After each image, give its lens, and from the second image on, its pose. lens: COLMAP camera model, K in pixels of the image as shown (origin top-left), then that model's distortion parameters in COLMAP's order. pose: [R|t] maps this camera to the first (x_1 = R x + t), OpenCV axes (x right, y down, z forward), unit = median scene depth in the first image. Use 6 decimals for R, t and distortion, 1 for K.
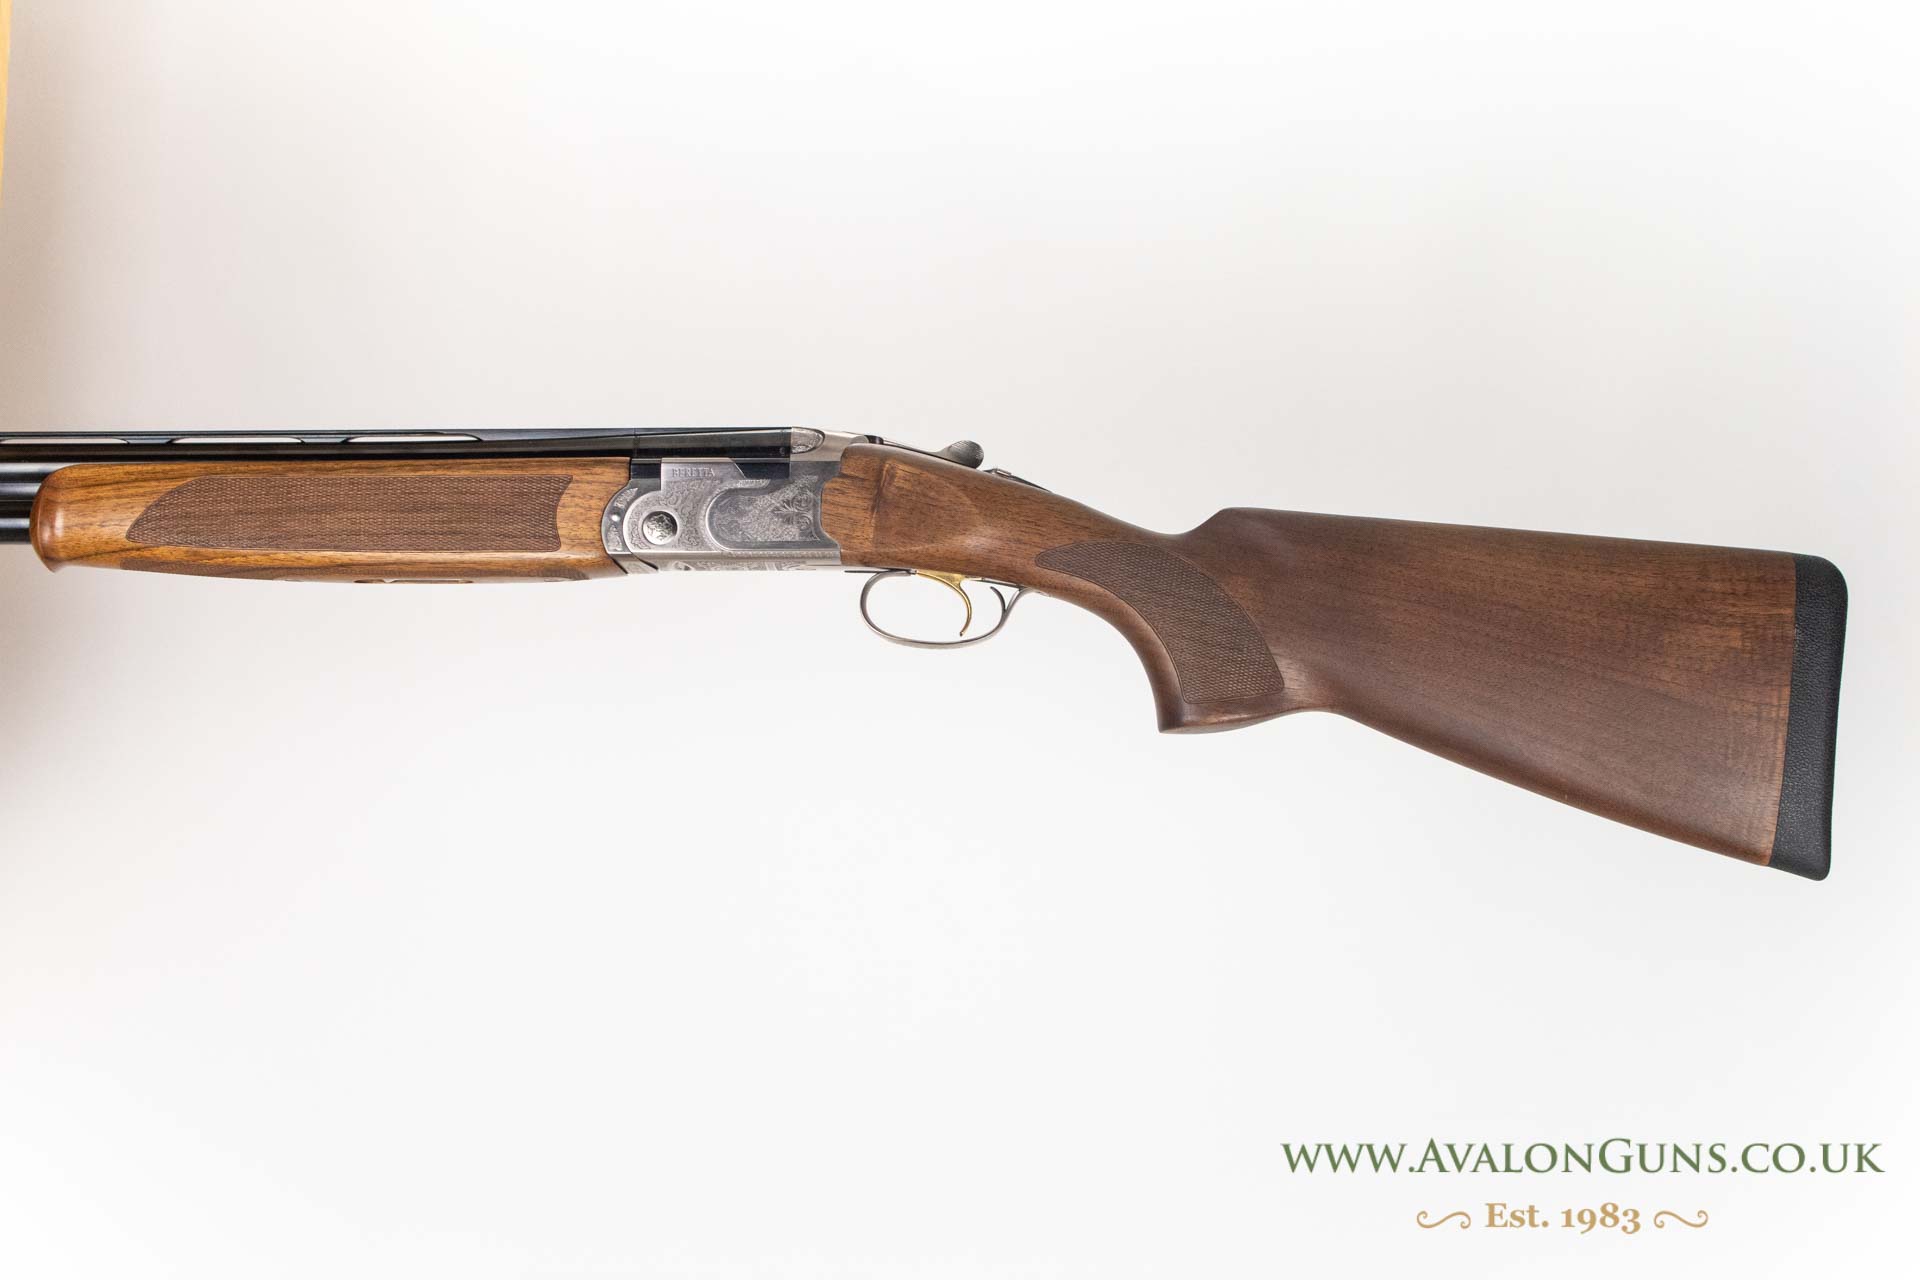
lens RADIAL K [[2981.8, 0, 959.1], [0, 2981.8, 642.2], [0, 0, 1]] dist [-0.030357, 0.000000]
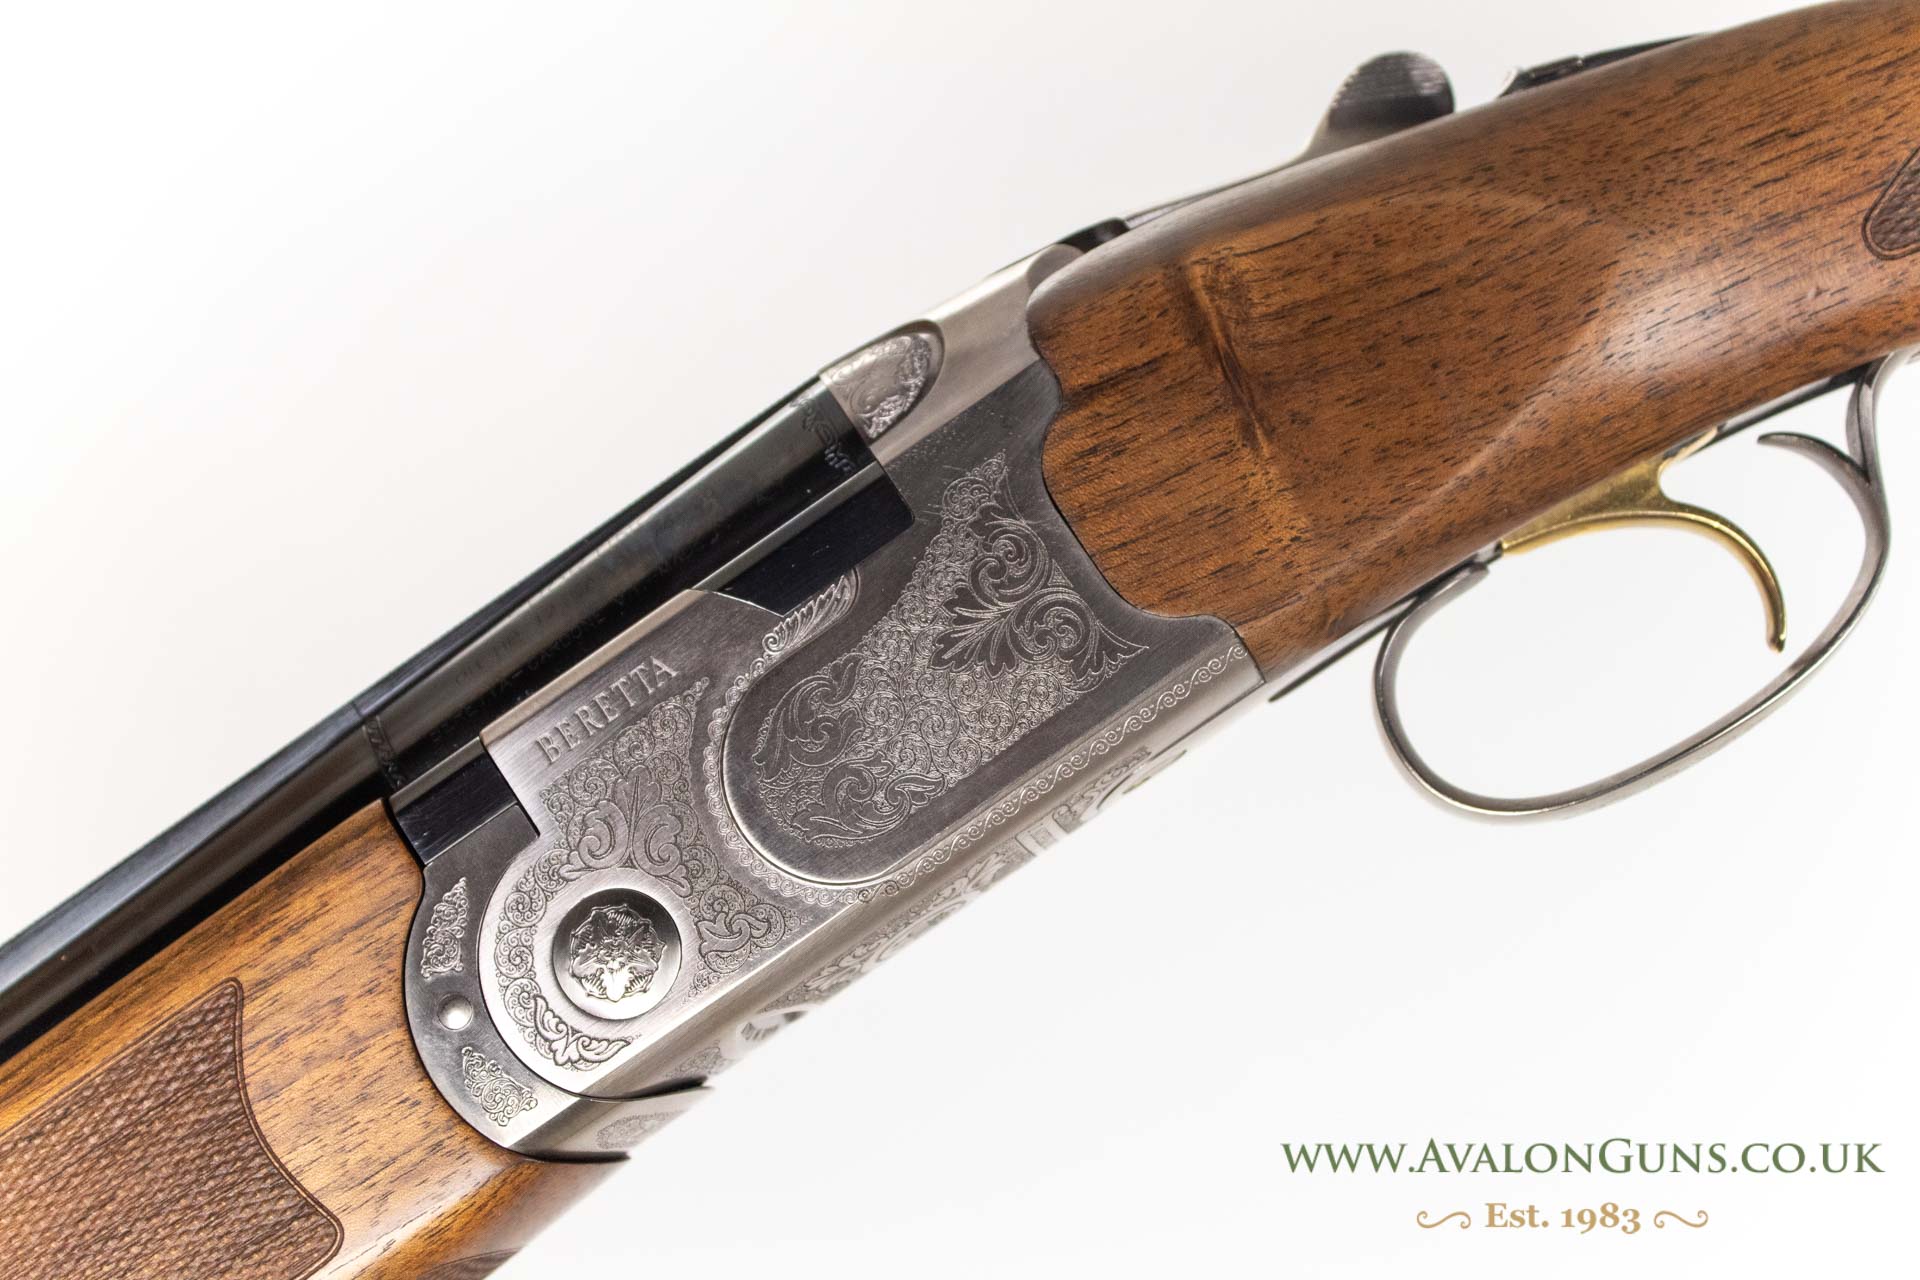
lens RADIAL K [[2981.8, 0, 961.1], [0, 2981.8, 638.2], [0, 0, 1]] dist [-0.030357, 0.000000]
pose [[0.824536, -0.565805, -0.002014, -0.059034], [0.564679, 0.823109, -0.060251, -0.028297], [0.035747, 0.048542, 0.998181, 0.736601]]
